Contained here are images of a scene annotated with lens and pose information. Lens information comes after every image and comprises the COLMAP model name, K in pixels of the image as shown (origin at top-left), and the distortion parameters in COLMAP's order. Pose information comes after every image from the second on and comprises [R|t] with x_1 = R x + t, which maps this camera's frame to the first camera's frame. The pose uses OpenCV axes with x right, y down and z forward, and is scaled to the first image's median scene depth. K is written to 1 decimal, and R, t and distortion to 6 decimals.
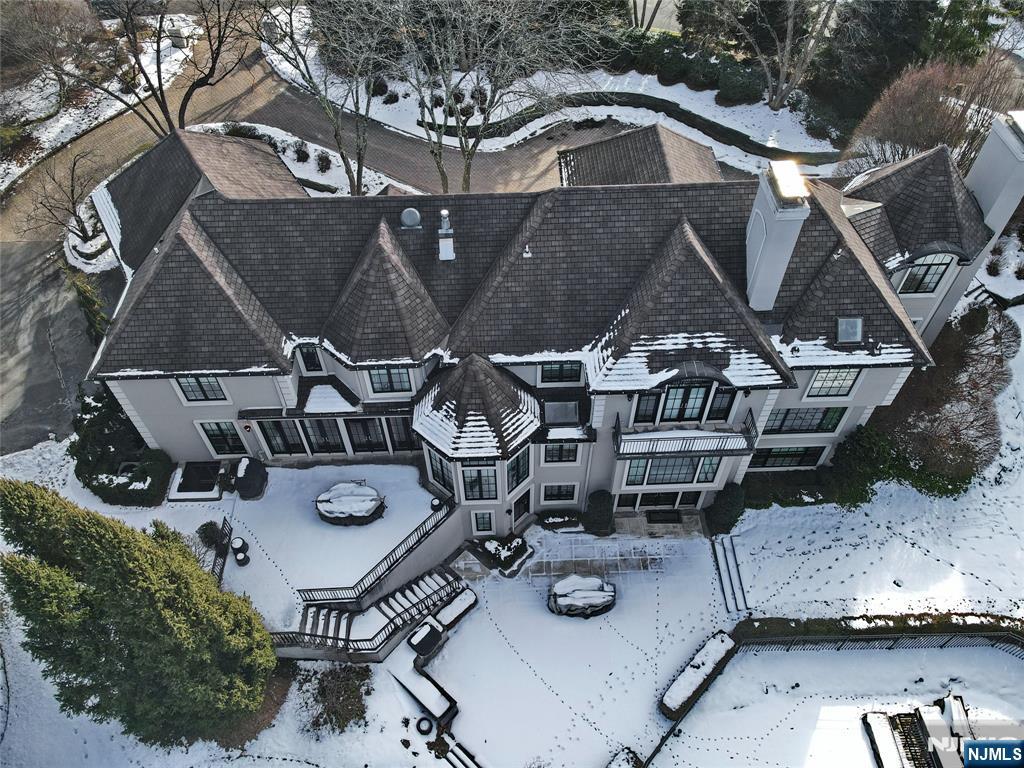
lens RADIAL K [[745.1, 0, 510.8], [0, 745.1, 393.3], [0, 0, 1]] dist [-0.001245, 0.030909]
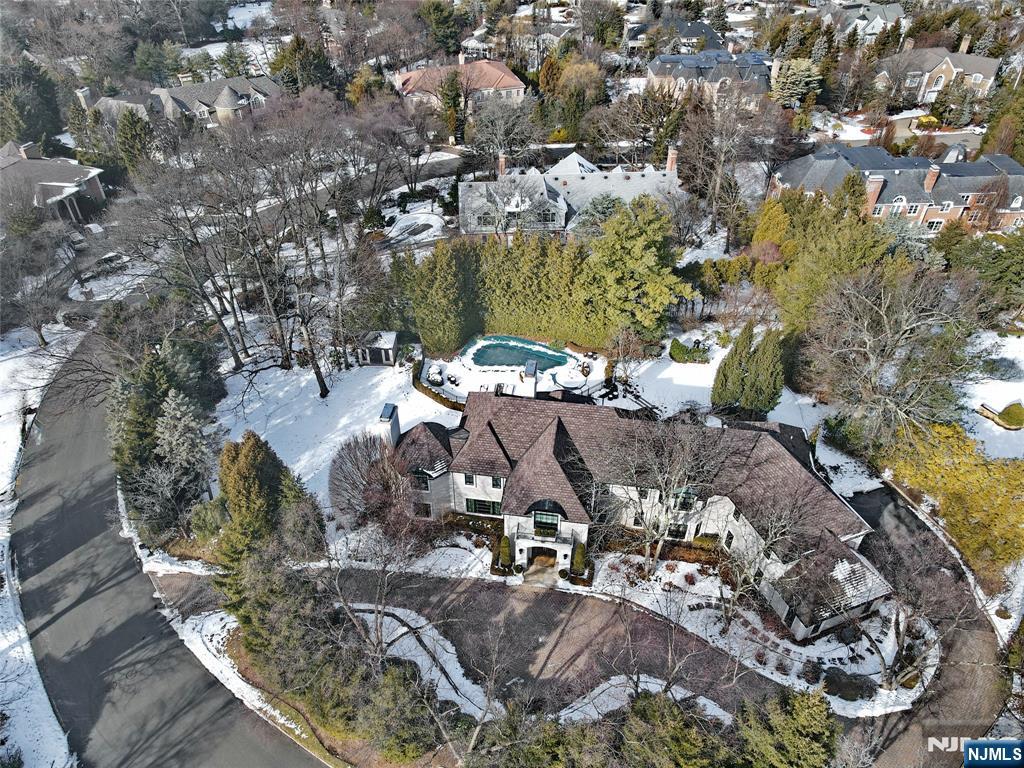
lens RADIAL K [[745.1, 0, 510.8], [0, 745.1, 393.3], [0, 0, 1]] dist [-0.001245, 0.030909]
pose [[-0.983688, -0.109949, 0.142370, 0.049458], [0.144319, -0.009928, 0.989481, -2.456642], [-0.107379, 0.993888, 0.025634, 0.875223]]
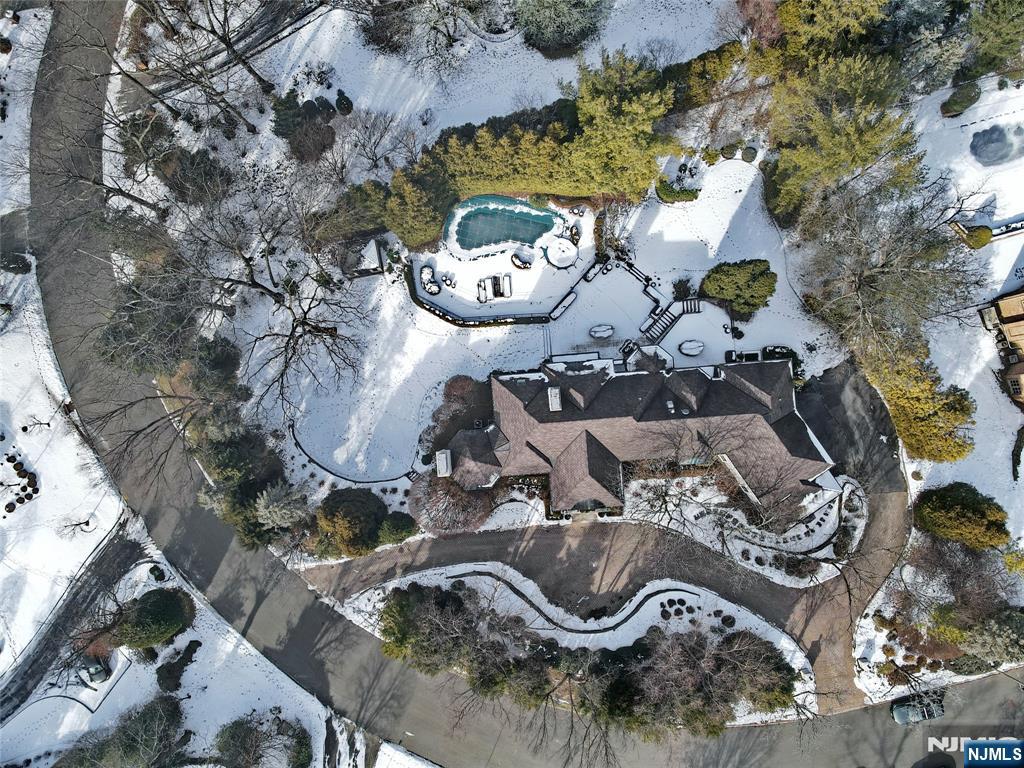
lens RADIAL K [[745.1, 0, 510.8], [0, 745.1, 393.3], [0, 0, 1]] dist [-0.001245, 0.030909]
pose [[-0.998647, 0.043619, 0.028302, 0.392244], [-0.014051, -0.750434, 0.660796, -1.856514], [0.050062, 0.659505, 0.750032, -1.015196]]
